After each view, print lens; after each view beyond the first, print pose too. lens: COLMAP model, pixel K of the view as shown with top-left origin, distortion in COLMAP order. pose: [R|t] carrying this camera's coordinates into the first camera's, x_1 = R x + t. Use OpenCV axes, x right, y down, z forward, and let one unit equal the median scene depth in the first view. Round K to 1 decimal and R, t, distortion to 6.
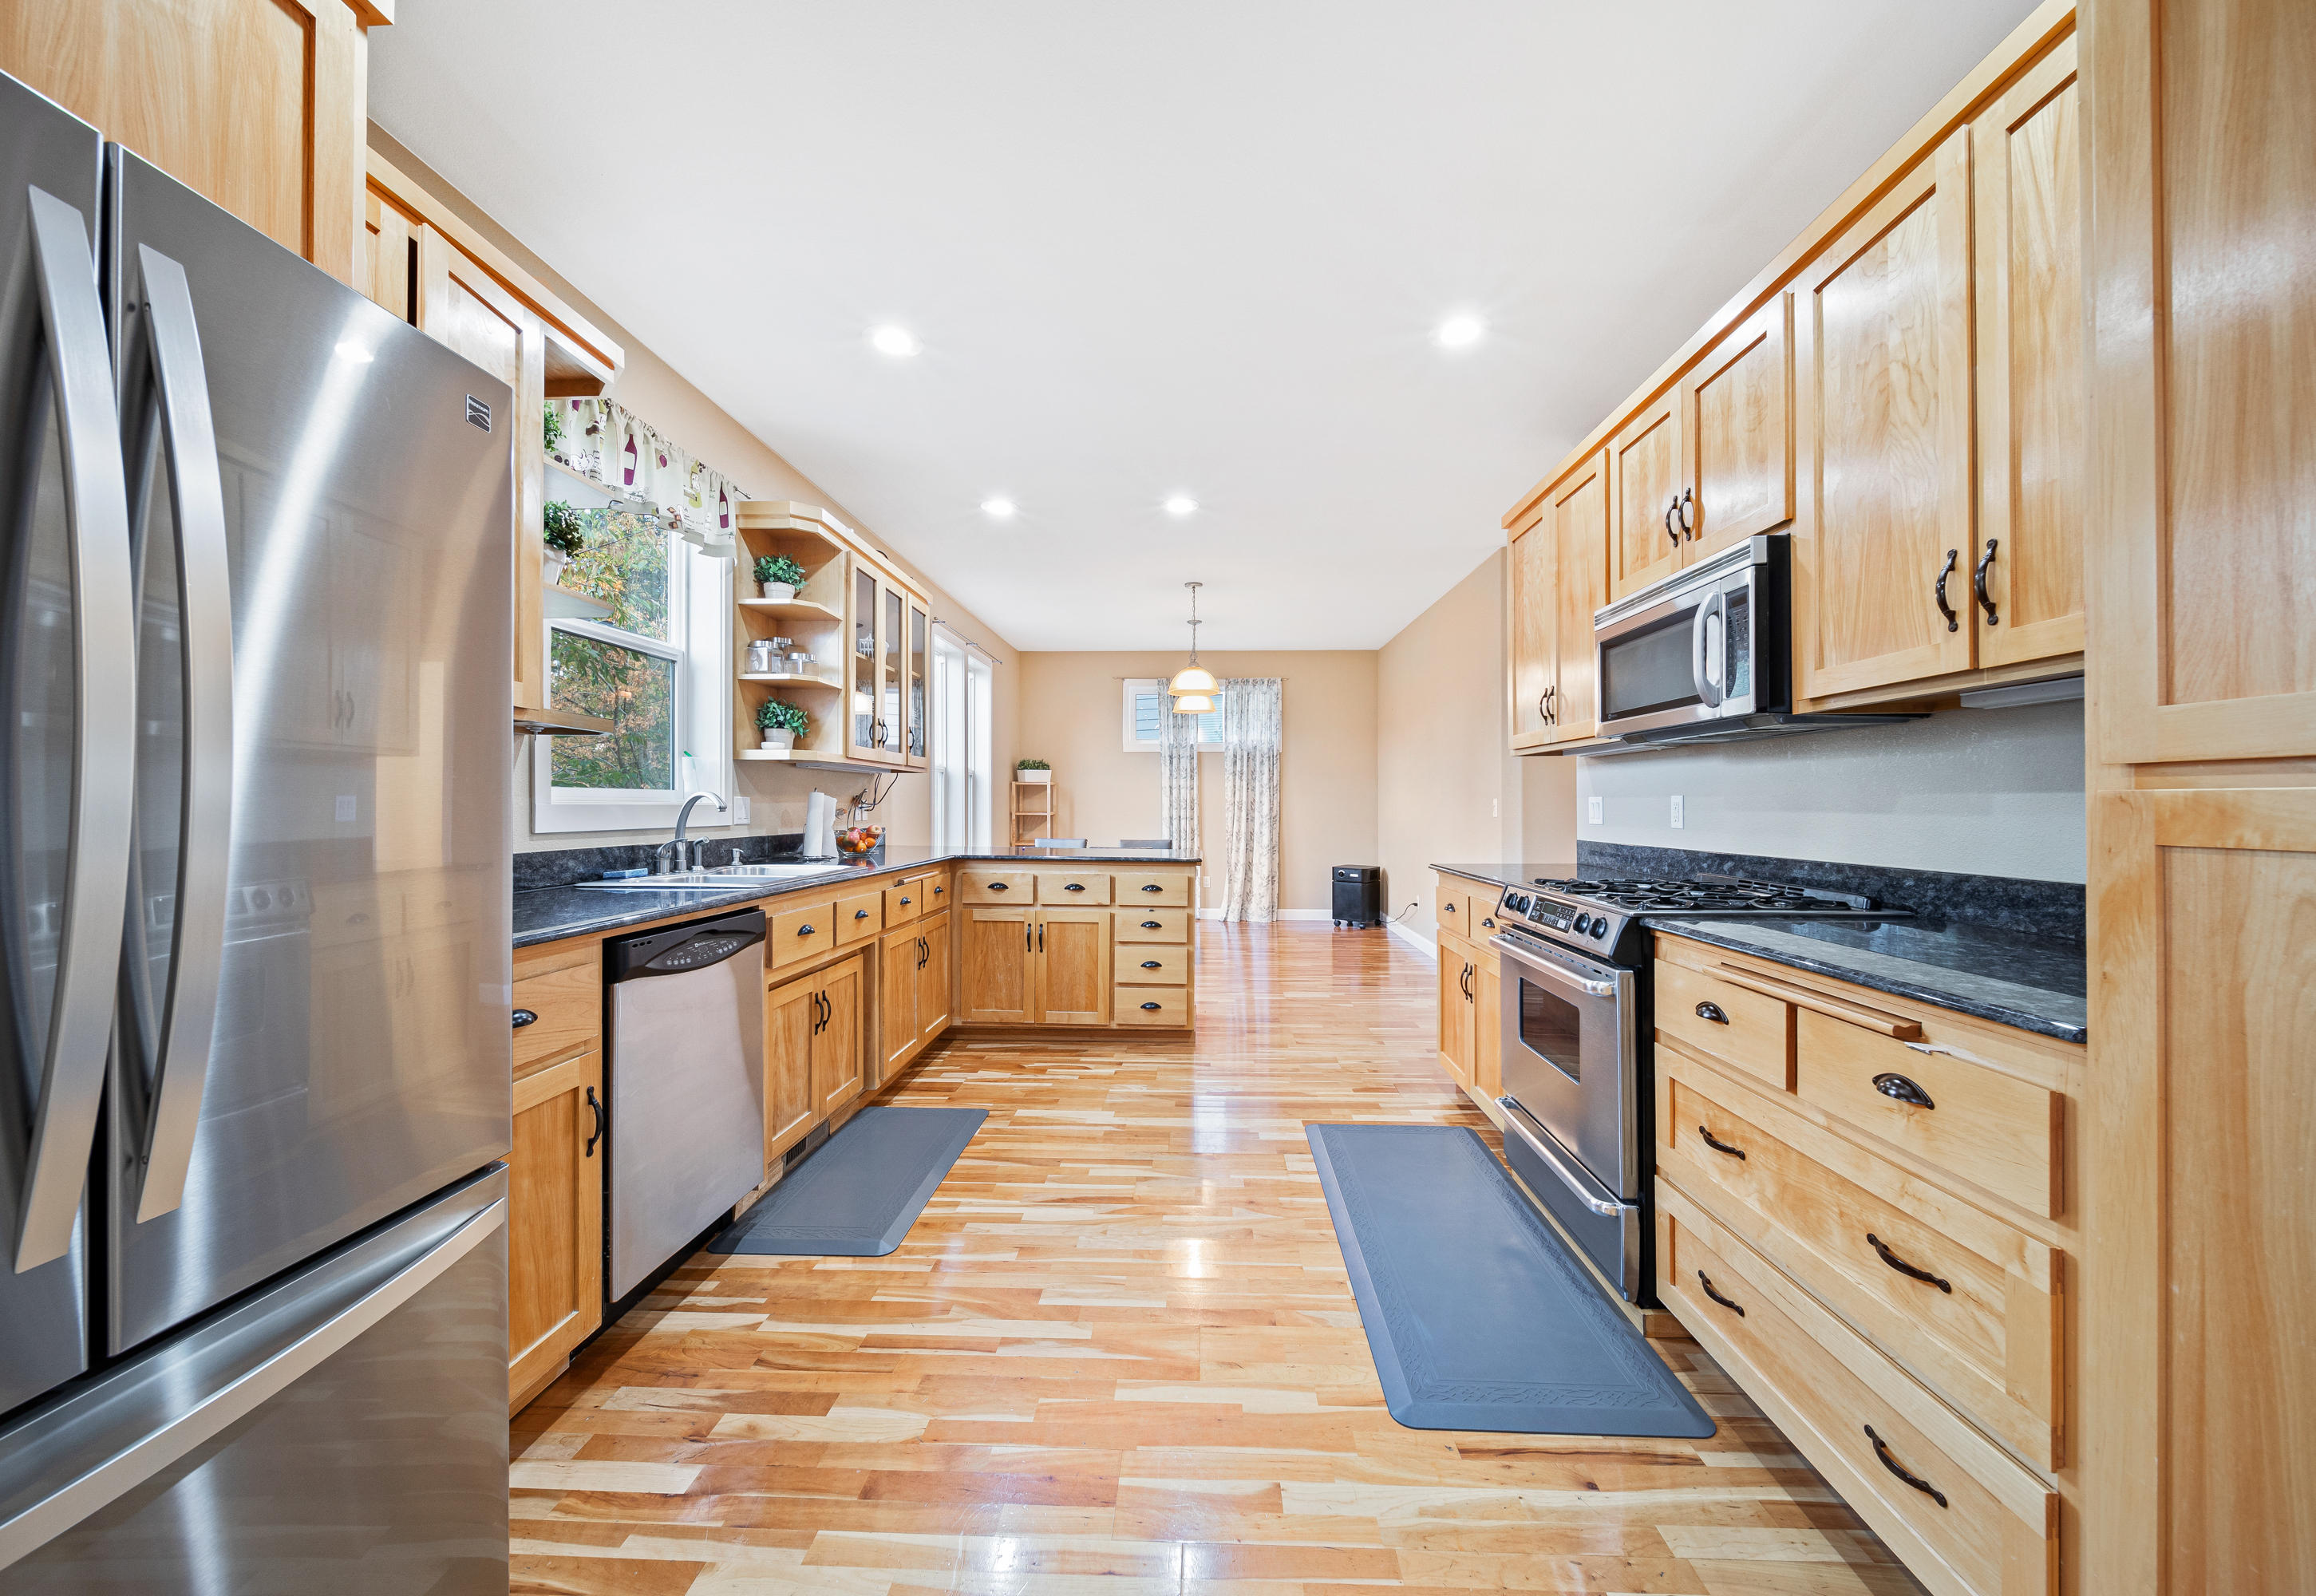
lens RADIAL K [[877.9, 0, 1158.0], [0, 877.9, 798.0], [0, 0, 1]] dist [-0.000176, 0.000000]
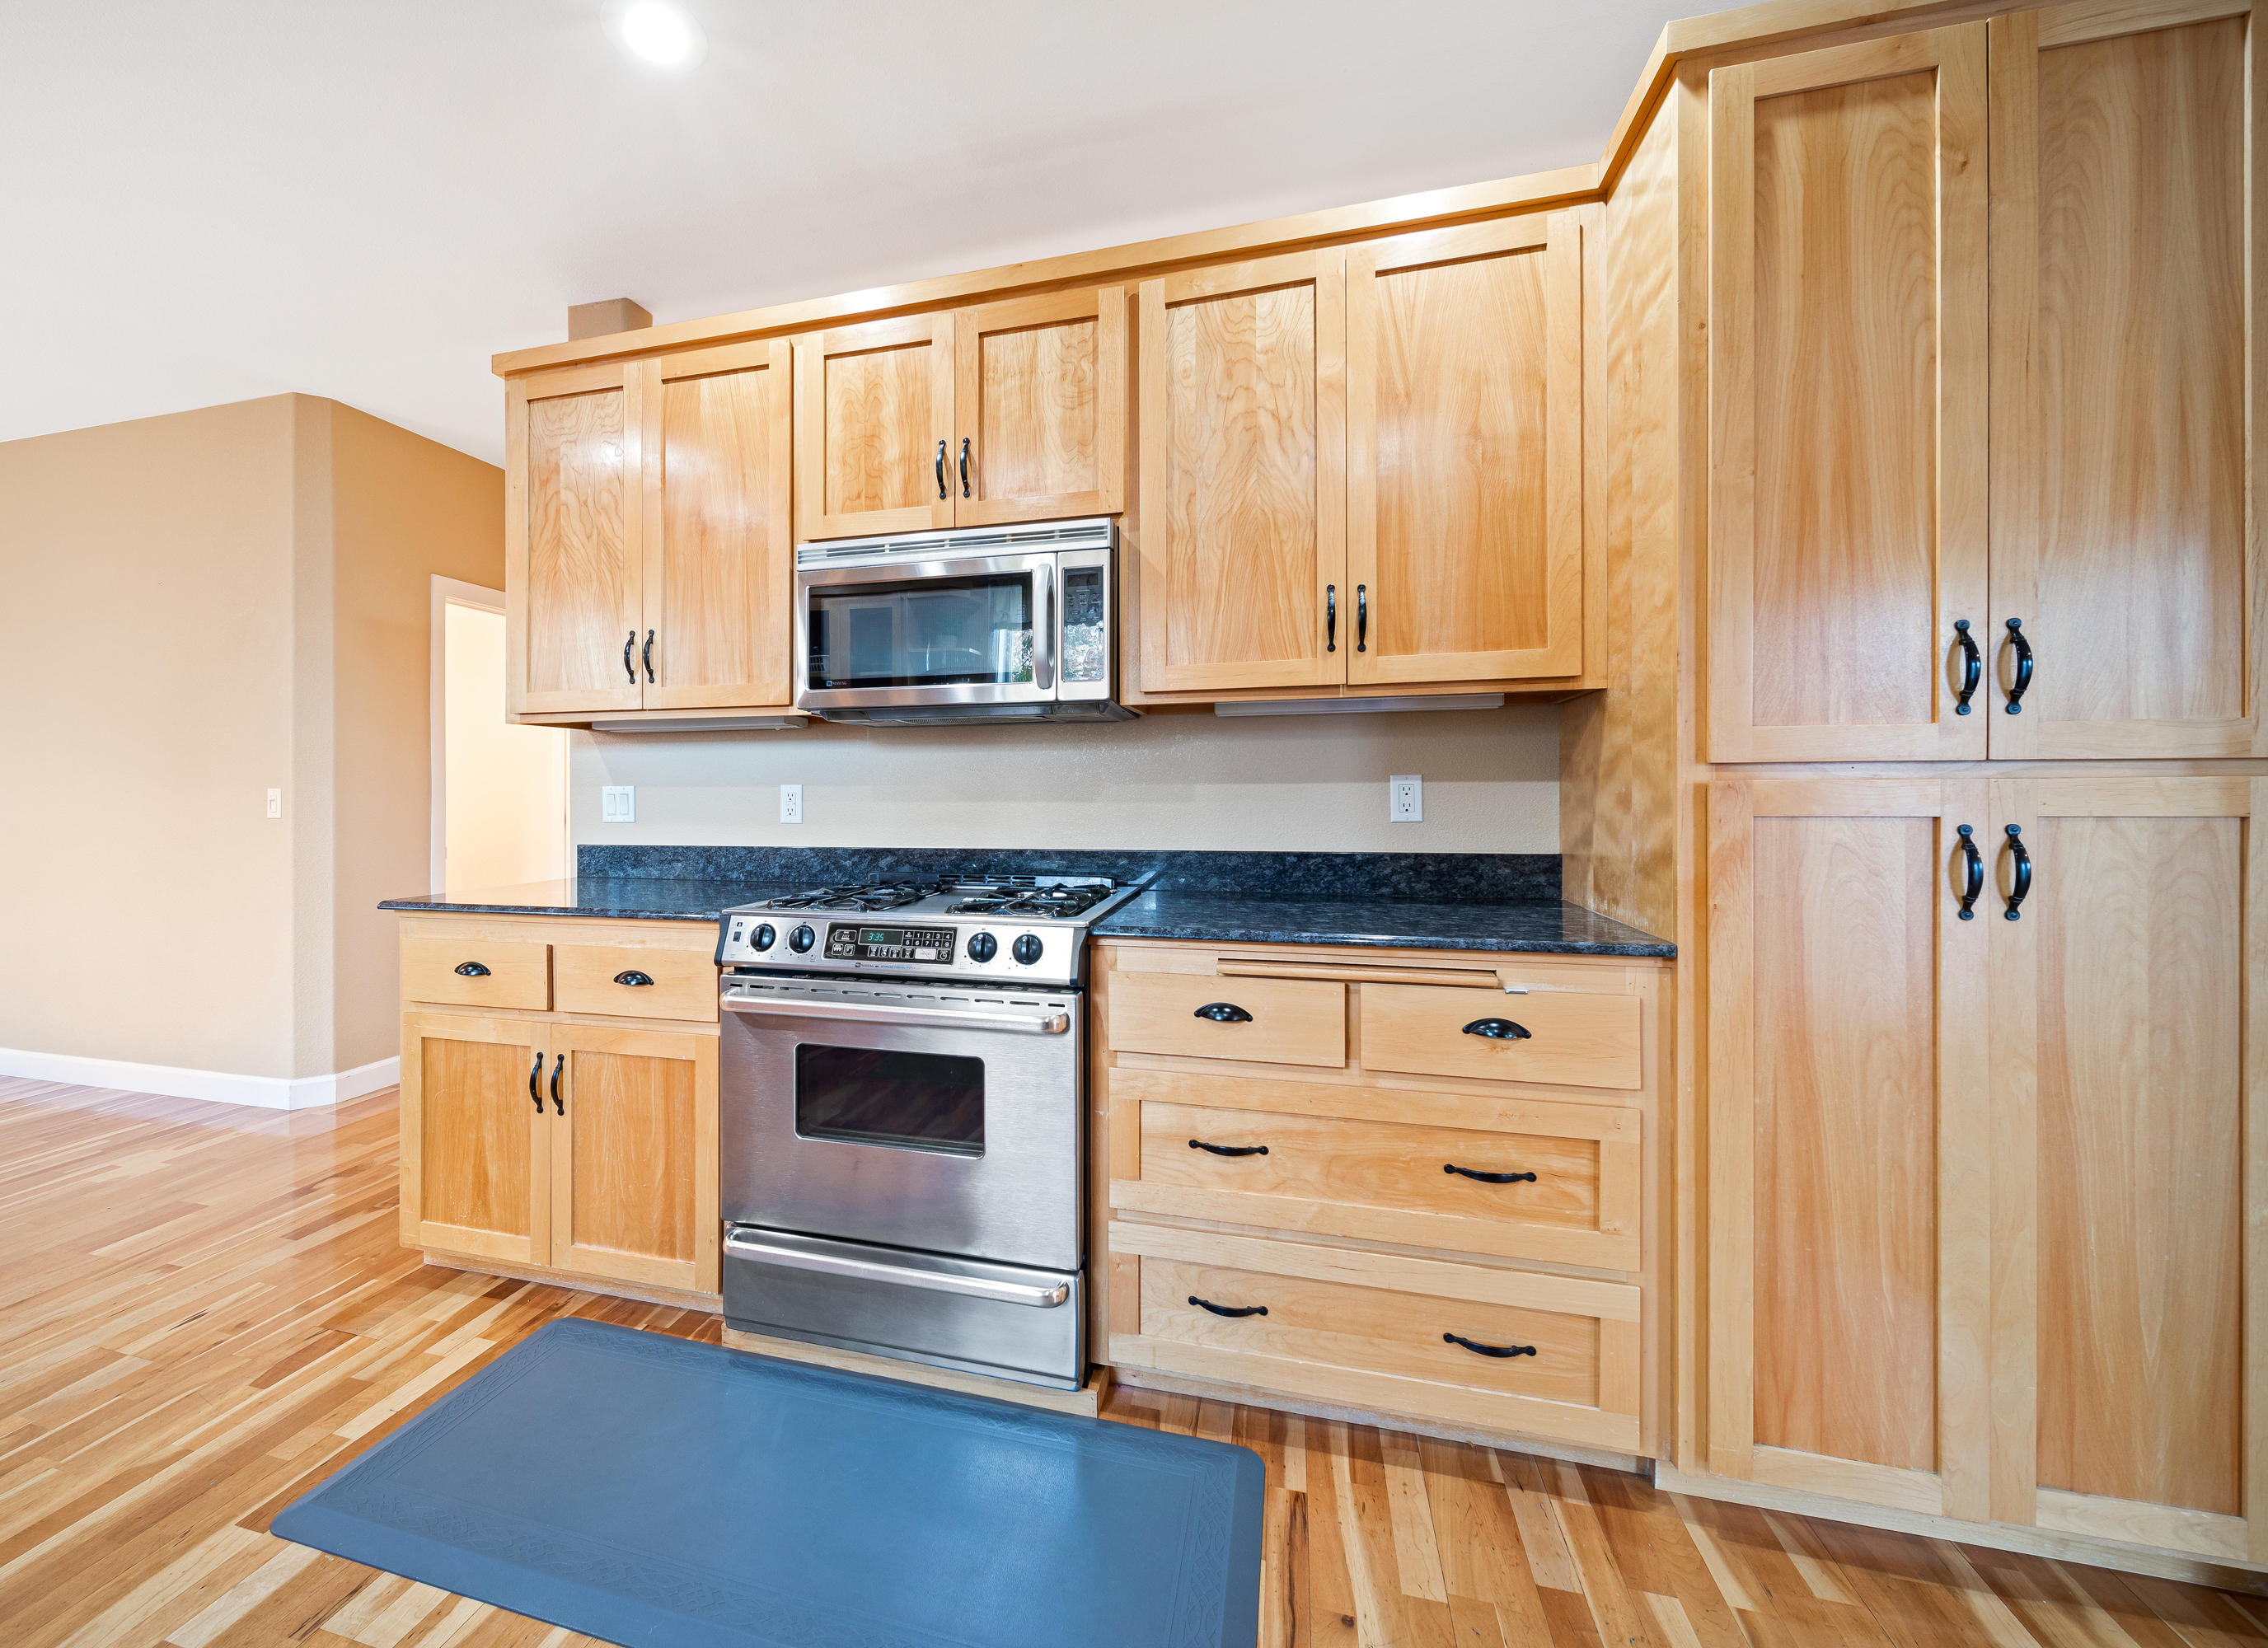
lens RADIAL K [[878.2, 0, 1134.3], [0, 878.2, 789.6], [0, 0, 1]] dist [0.001777, -0.000191]
pose [[0.215783, 0.006059, 0.976423, -0.330572], [-0.004296, 0.999977, -0.005255, 0.010607], [-0.976432, -0.003061, 0.215804, 0.945520]]
